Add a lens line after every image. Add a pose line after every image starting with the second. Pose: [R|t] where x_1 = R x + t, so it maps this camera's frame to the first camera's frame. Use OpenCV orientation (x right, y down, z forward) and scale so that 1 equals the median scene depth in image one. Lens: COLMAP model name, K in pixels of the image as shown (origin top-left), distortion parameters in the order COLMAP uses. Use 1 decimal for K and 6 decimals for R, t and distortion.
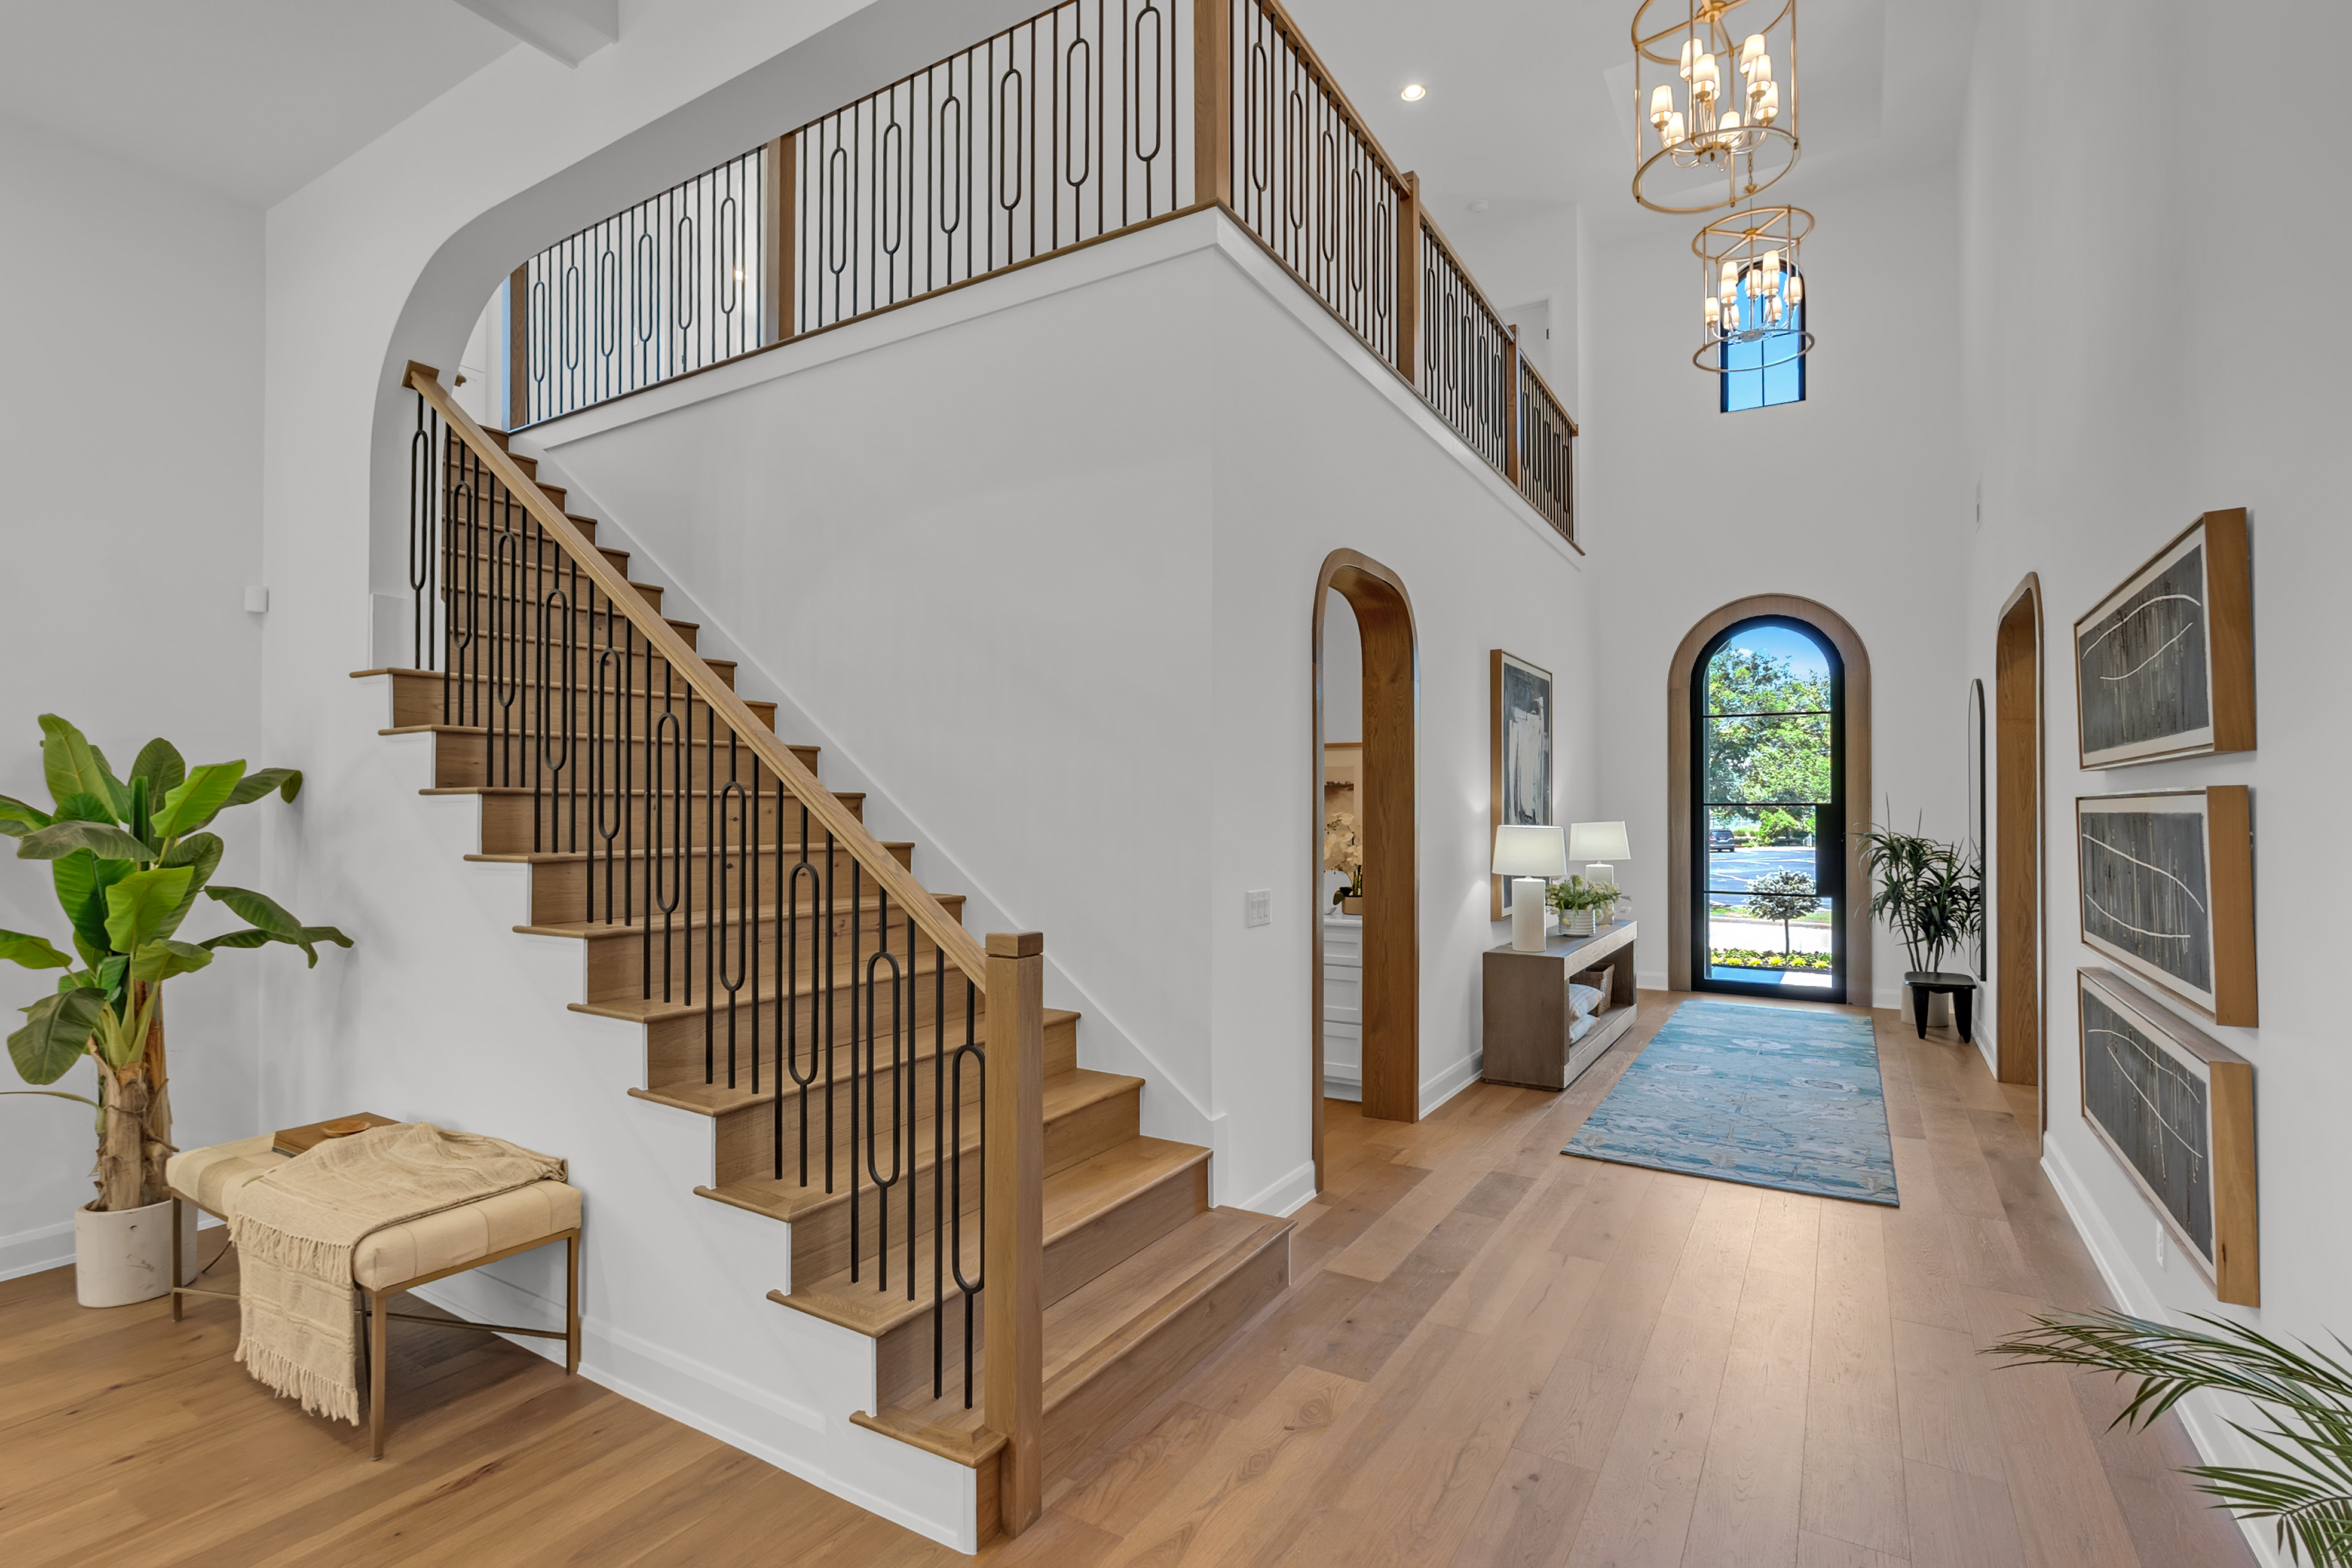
lens RADIAL K [[1123.7, 0, 1116.0], [0, 1123.7, 793.3], [0, 0, 1]] dist [0.001257, -0.000009]
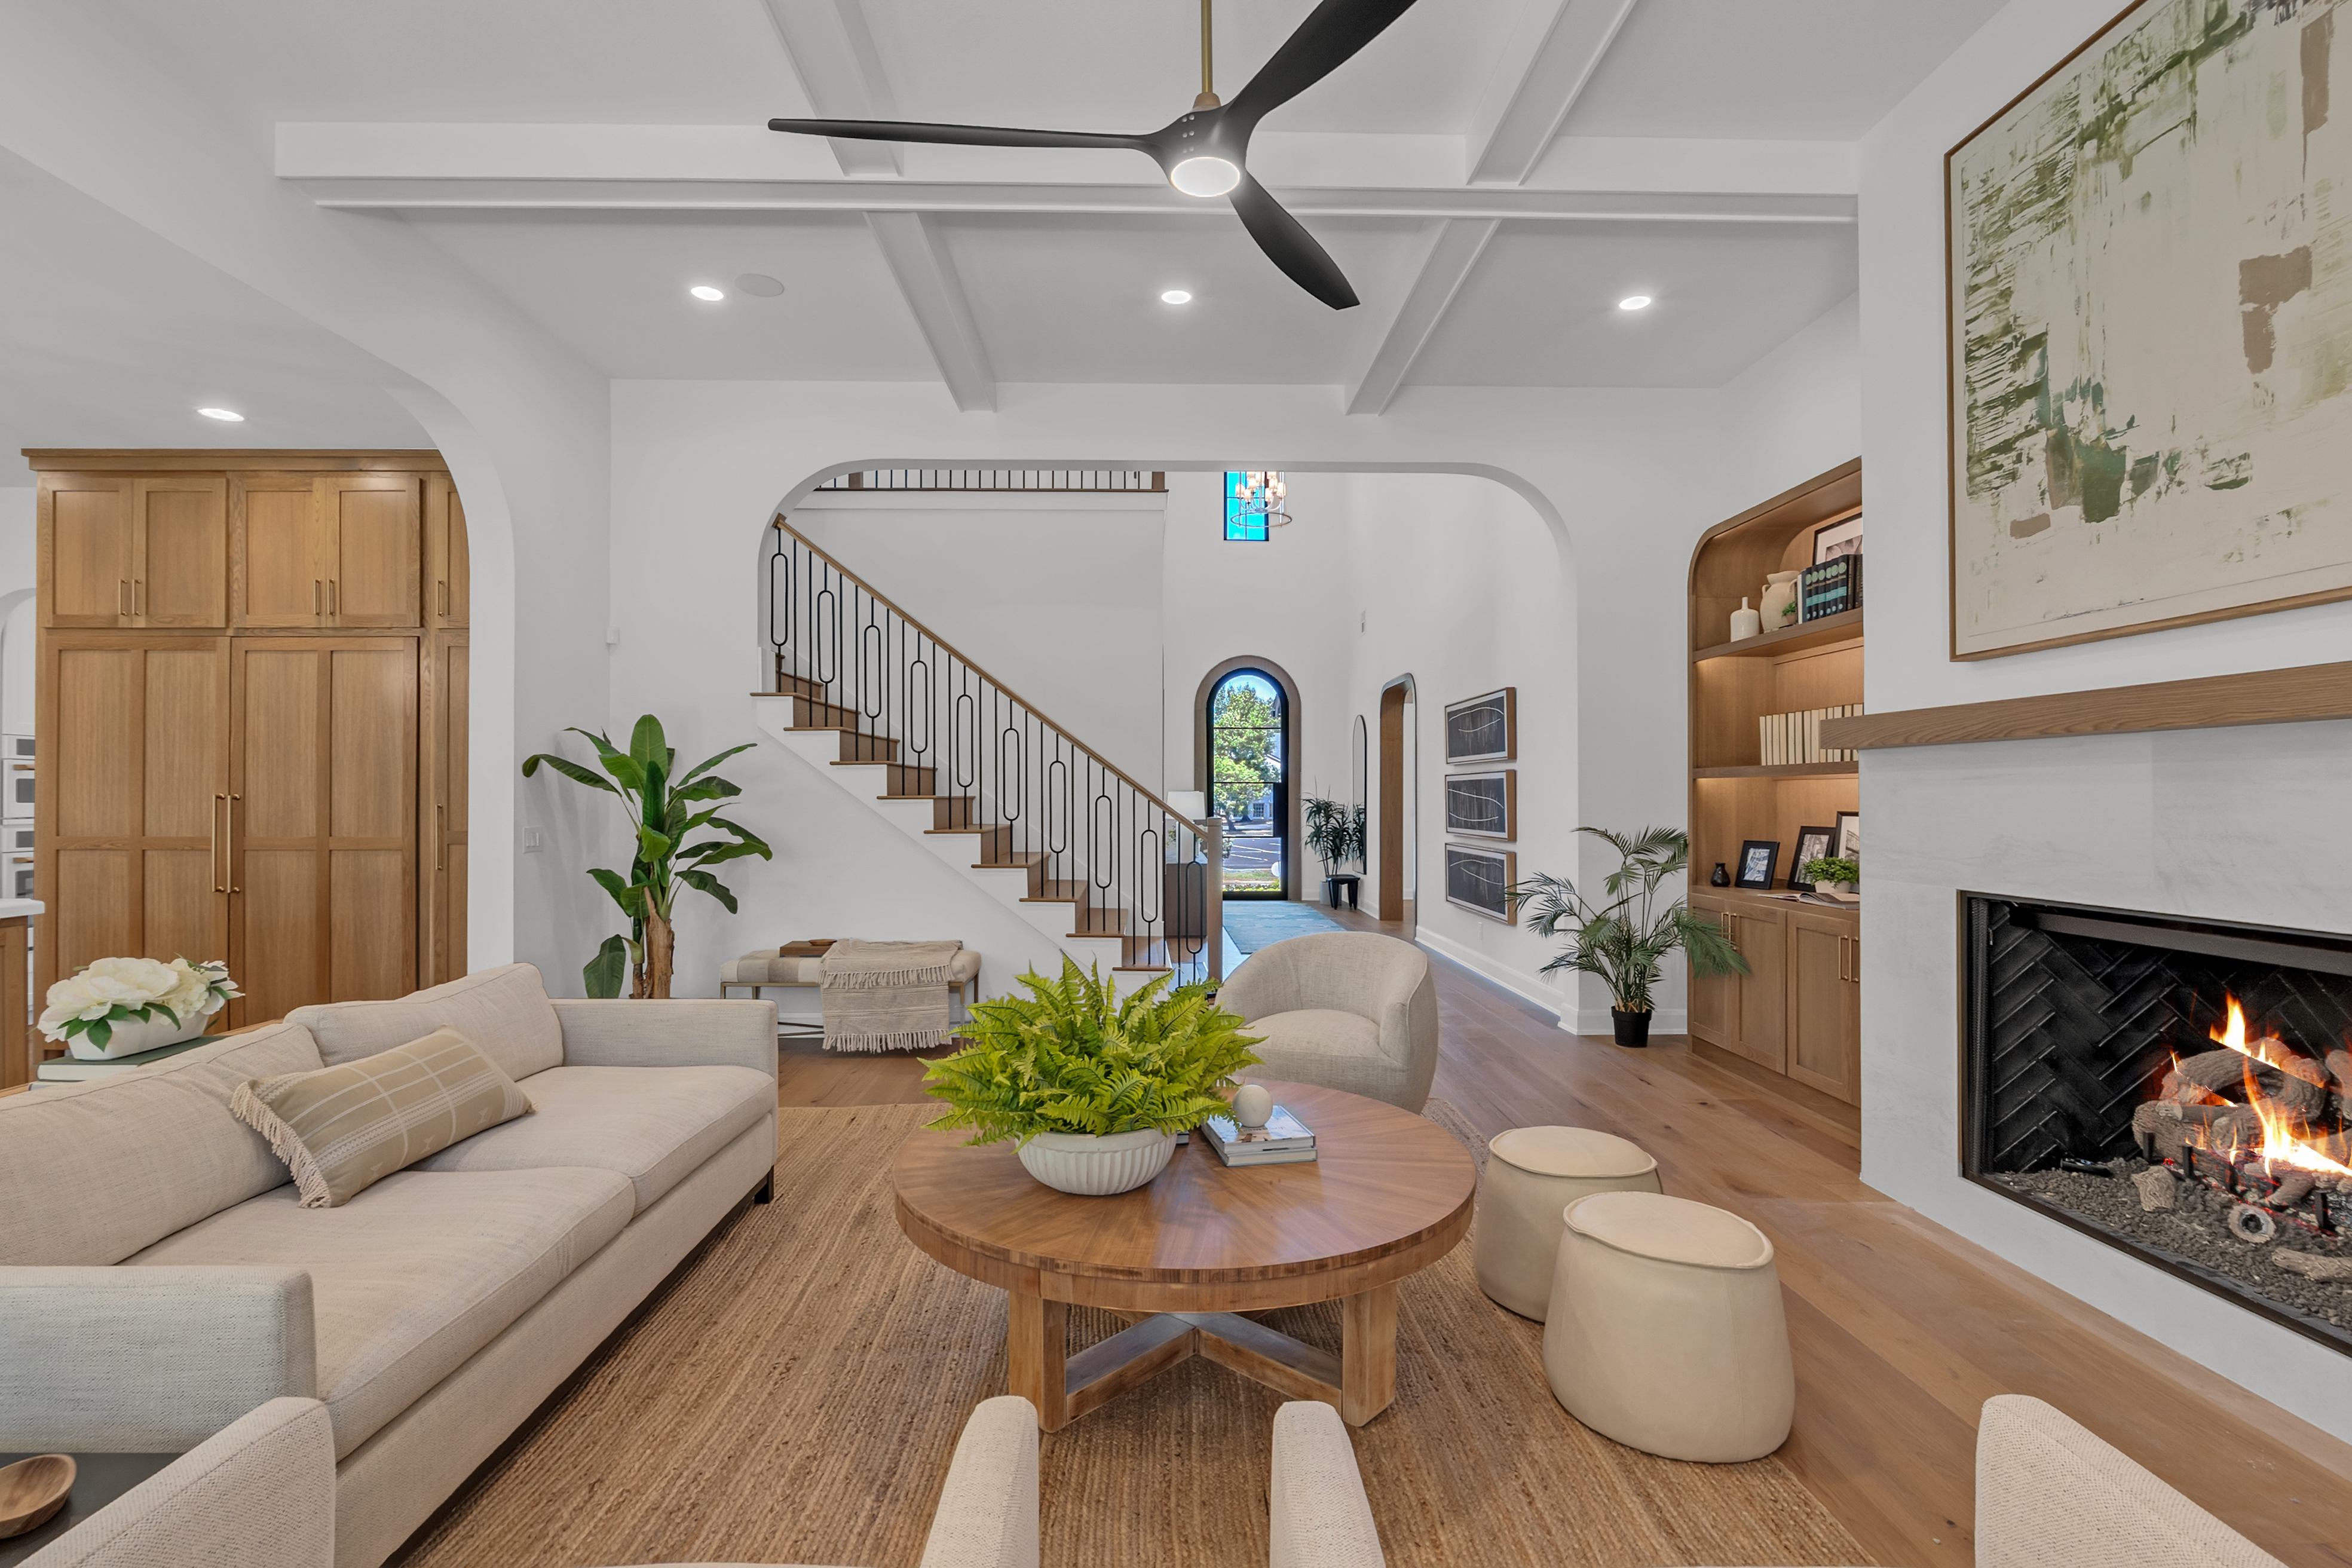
lens RADIAL K [[1119.2, 0, 1204.6], [0, 1119.2, 790.3], [0, 0, 1]] dist [-0.009686, -0.000134]
pose [[0.814917, -0.001494, 0.579575, -0.479855], [-0.003747, 0.999962, 0.007846, 0.009077], [-0.579565, -0.008565, 0.814881, -0.336852]]
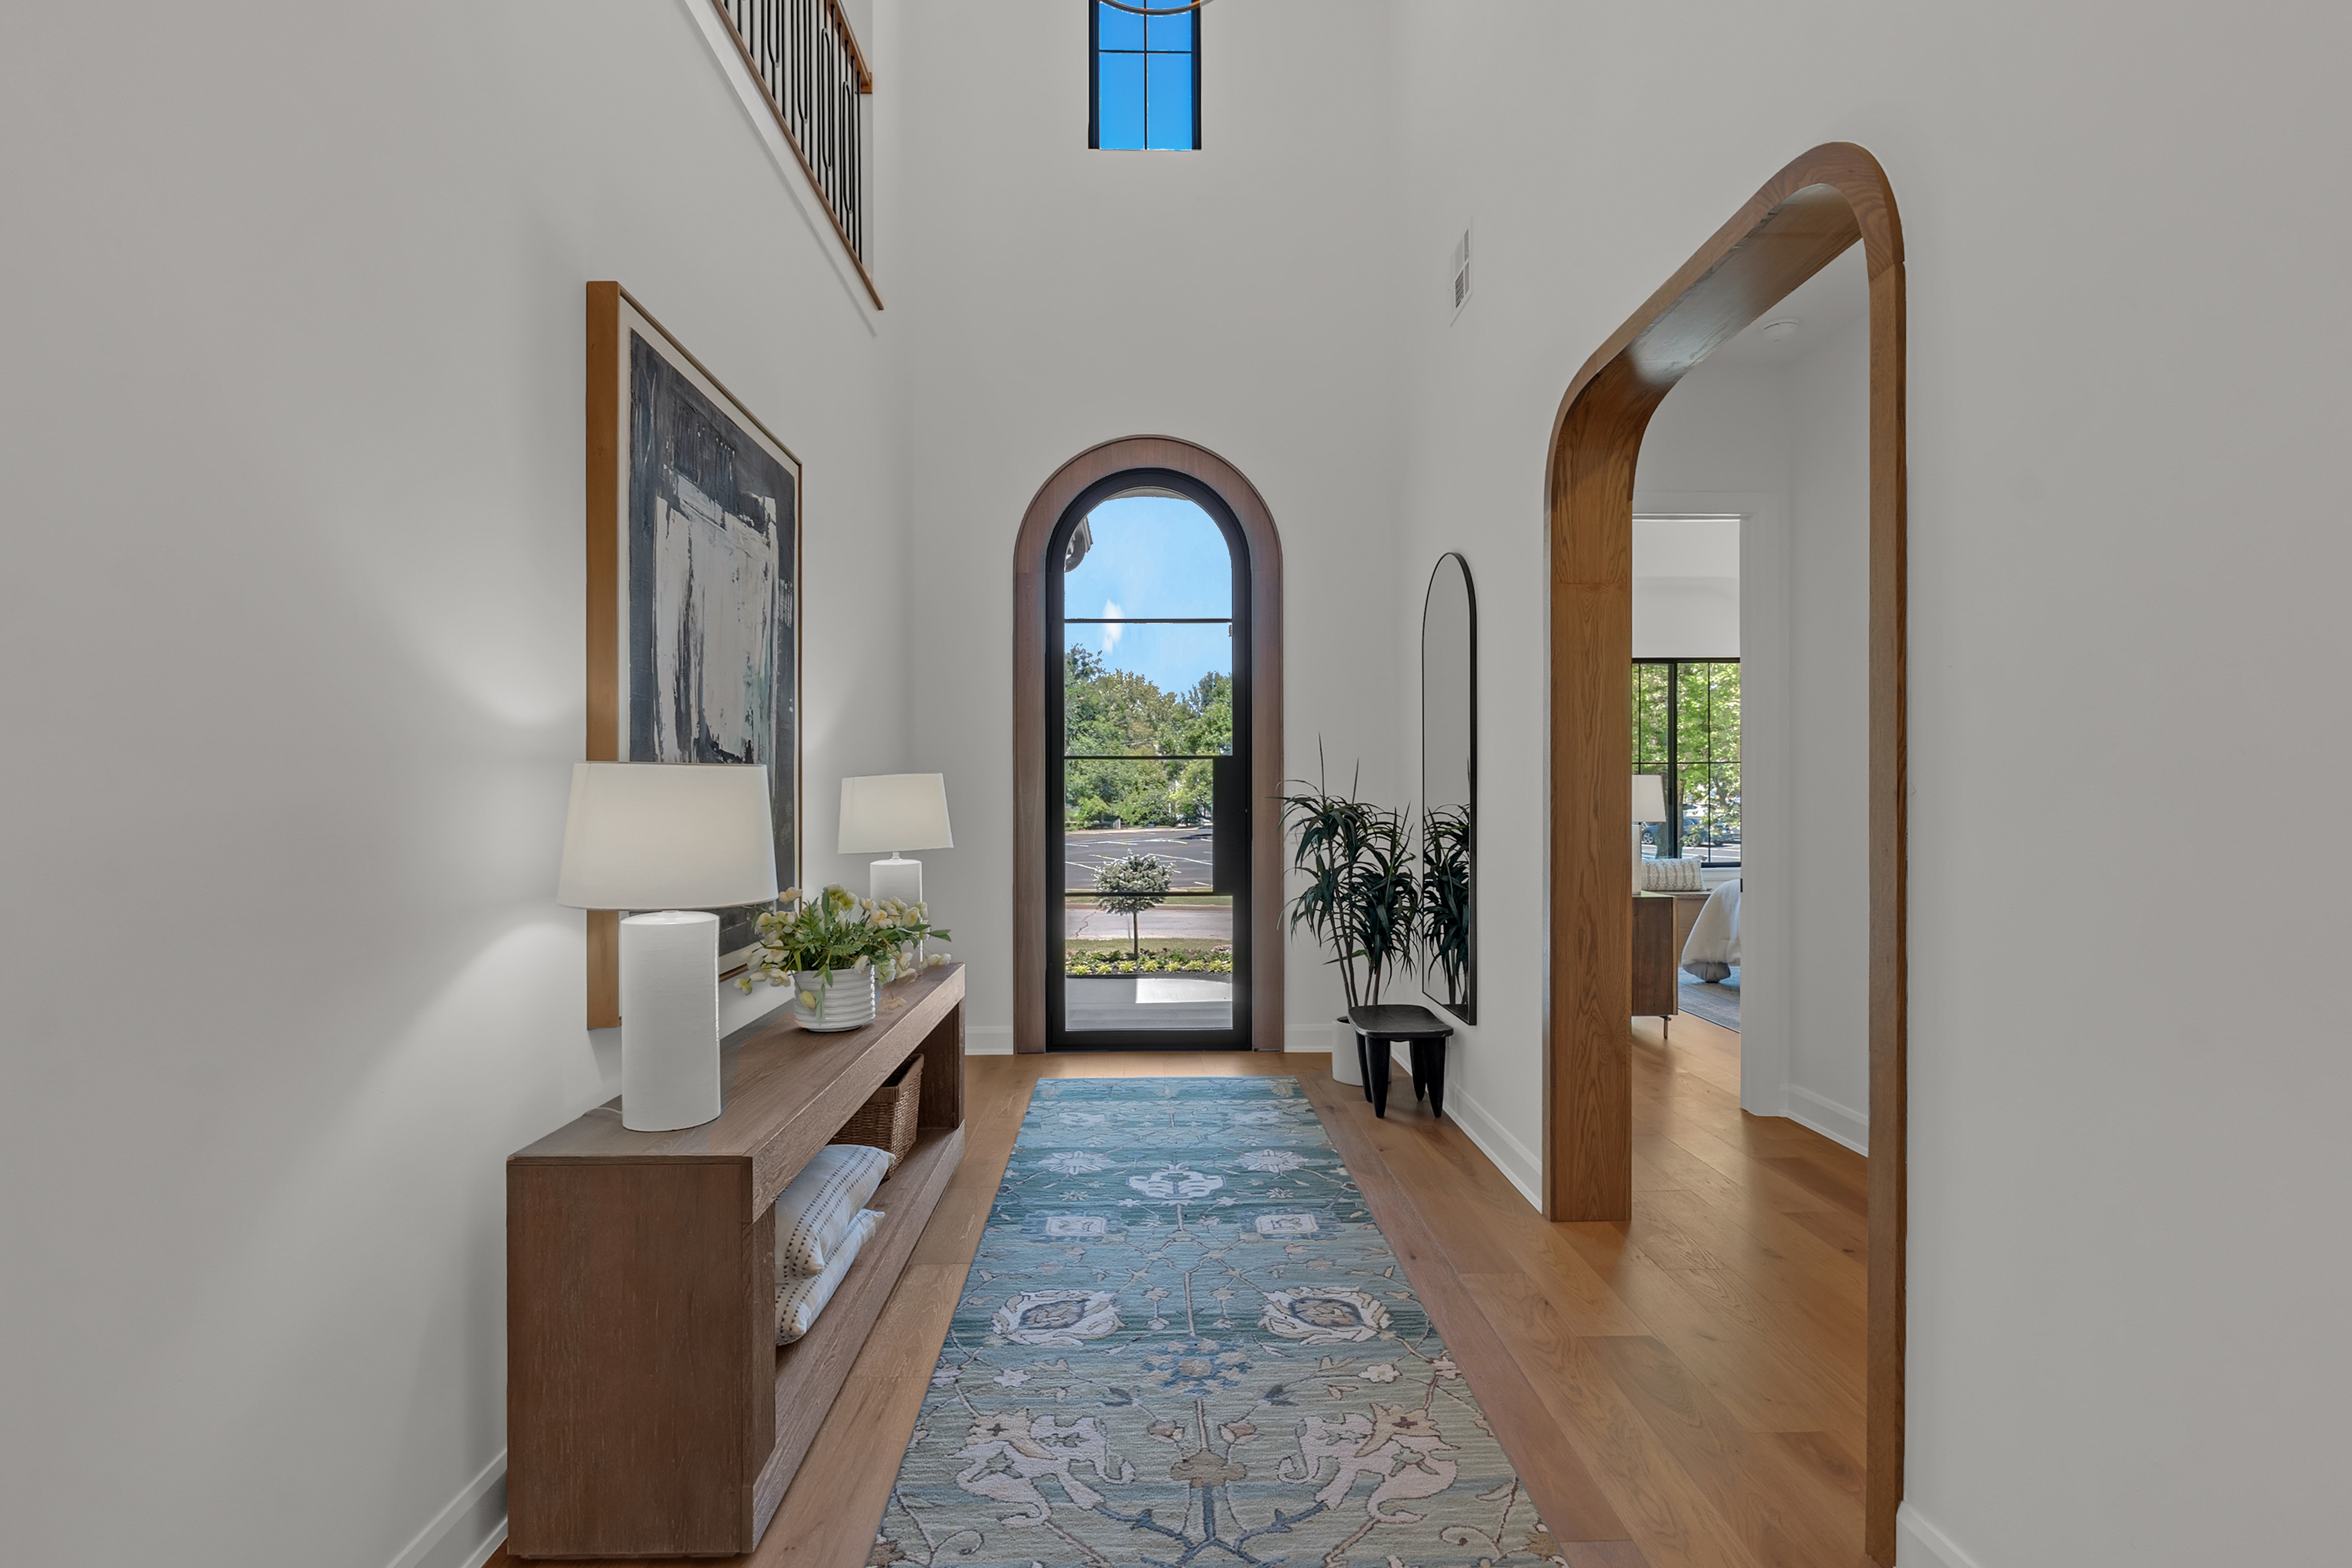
lens RADIAL K [[1156.6, 0, 1191.0], [0, 1156.6, 788.5], [0, 0, 1]] dist [-0.001965, -0.000288]
pose [[0.813443, 0.000370, 0.581645, 0.234350], [-0.003521, 0.999985, 0.004287, 0.028368], [-0.581635, -0.005535, 0.813431, 0.498379]]
